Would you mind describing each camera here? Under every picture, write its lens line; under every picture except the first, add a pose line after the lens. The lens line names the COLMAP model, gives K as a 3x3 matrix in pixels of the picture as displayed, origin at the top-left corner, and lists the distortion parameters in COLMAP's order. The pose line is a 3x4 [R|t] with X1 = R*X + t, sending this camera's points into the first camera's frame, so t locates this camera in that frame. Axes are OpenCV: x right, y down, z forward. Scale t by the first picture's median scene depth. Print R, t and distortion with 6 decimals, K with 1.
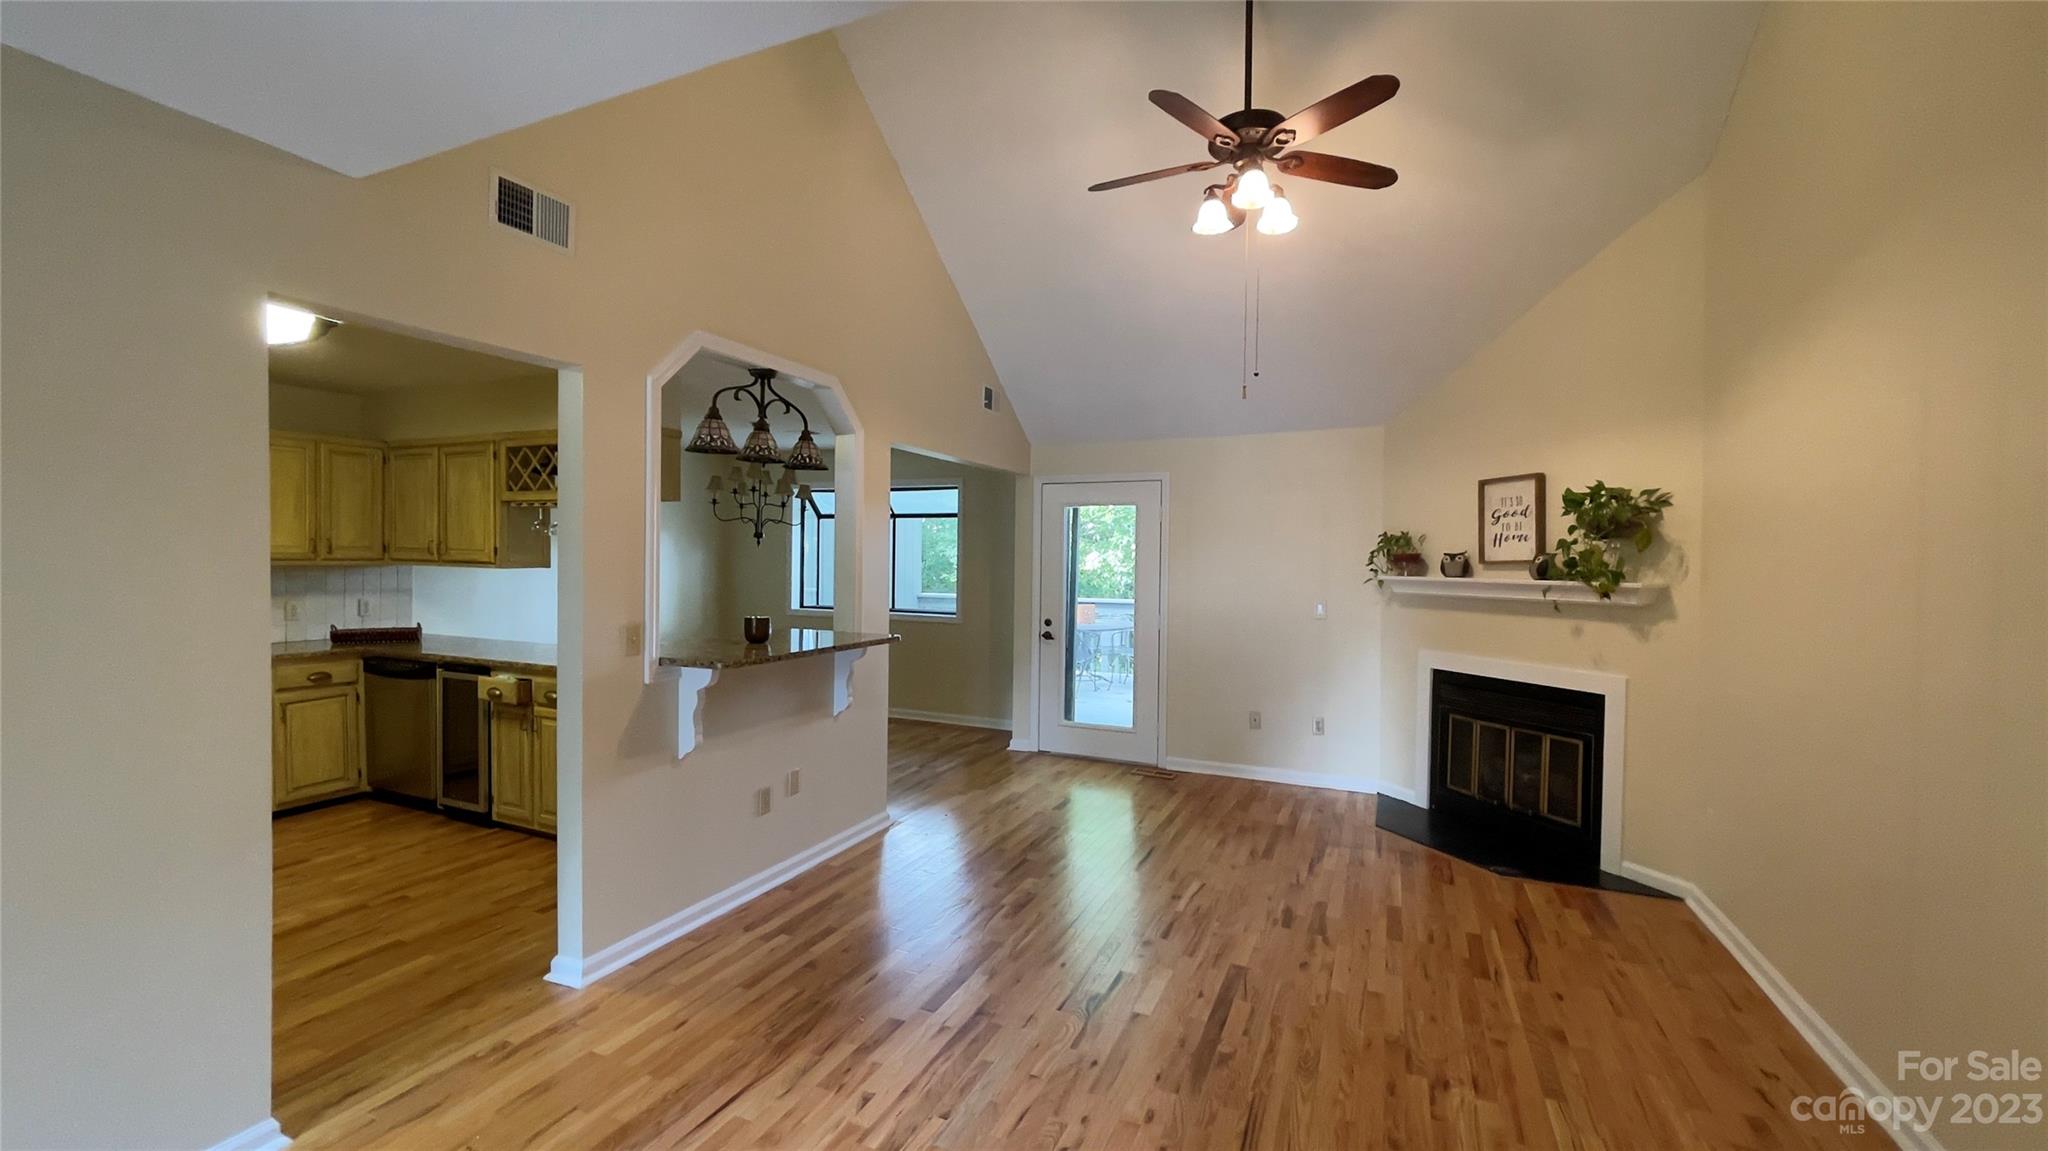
lens RADIAL K [[829.4, 0, 1017.7], [0, 829.4, 572.9], [0, 0, 1]] dist [-0.005564, 0.001183]
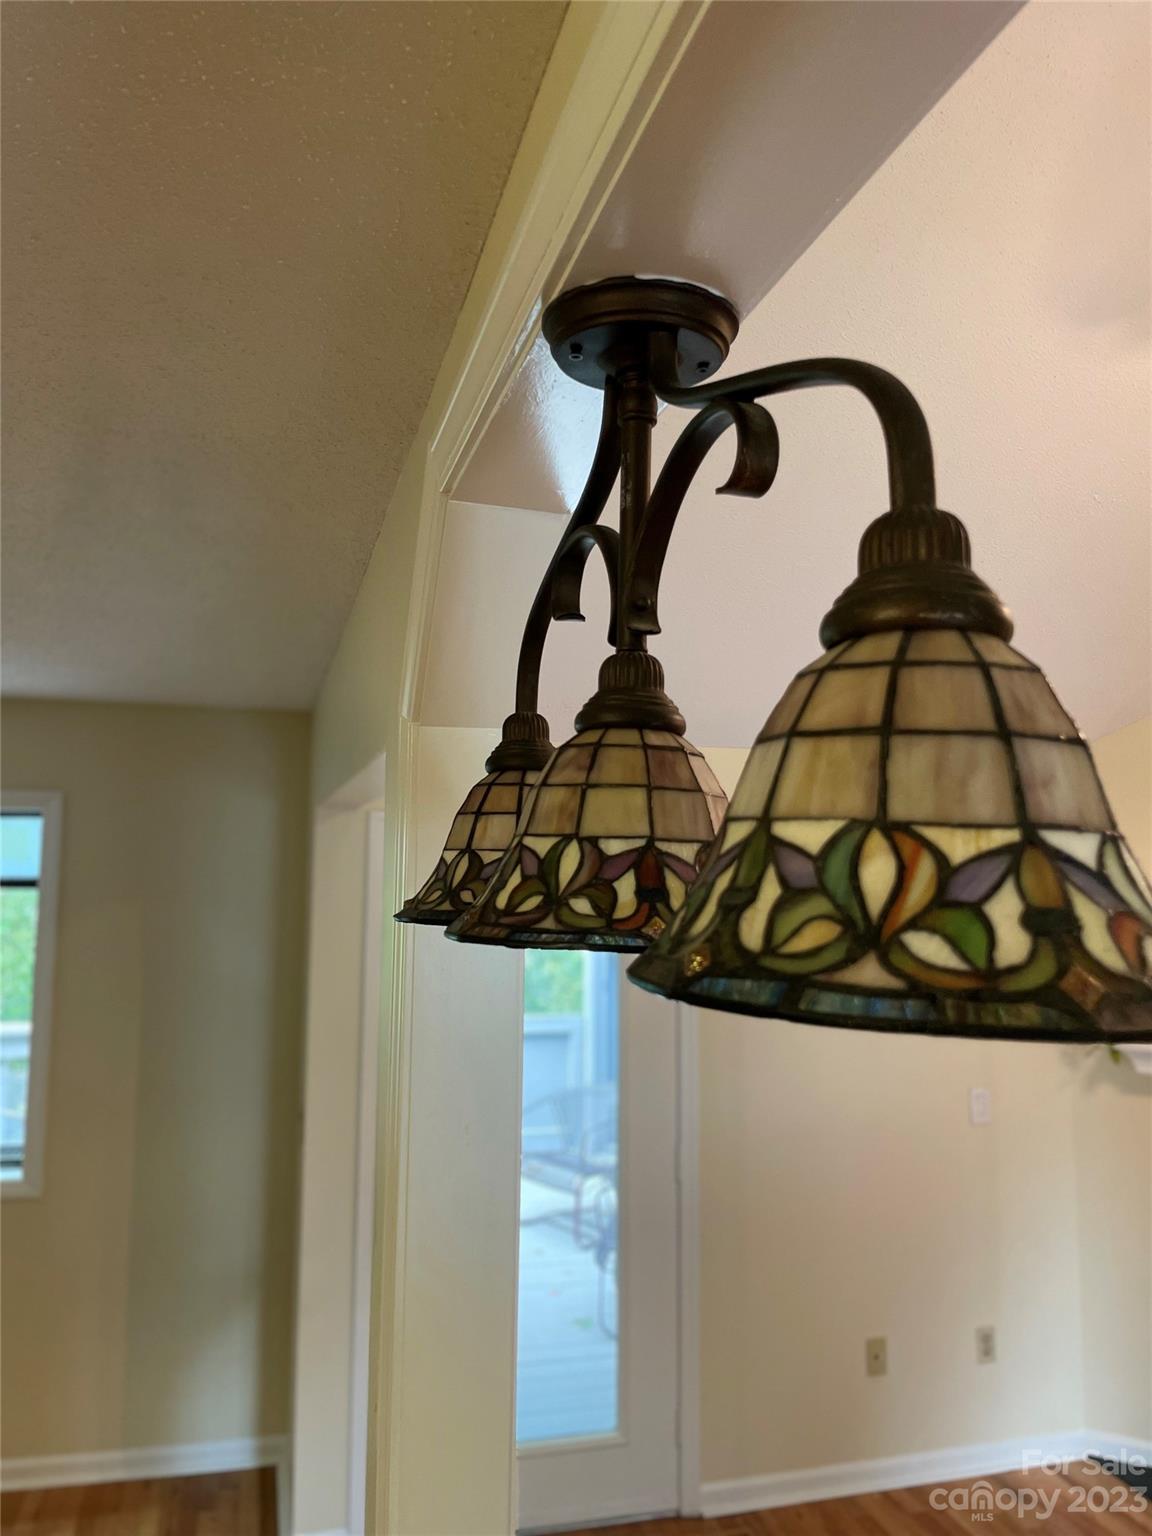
lens RADIAL K [[1175.7, 0, 601.0], [0, 1175.7, 766.2], [0, 0, 1]] dist [0.063881, -0.034063]
pose [[0.760945, 0.059578, 0.646075, -0.357641], [-0.000024, 0.995778, -0.091798, -0.115360], [-0.648816, 0.069838, 0.757733, 0.680128]]
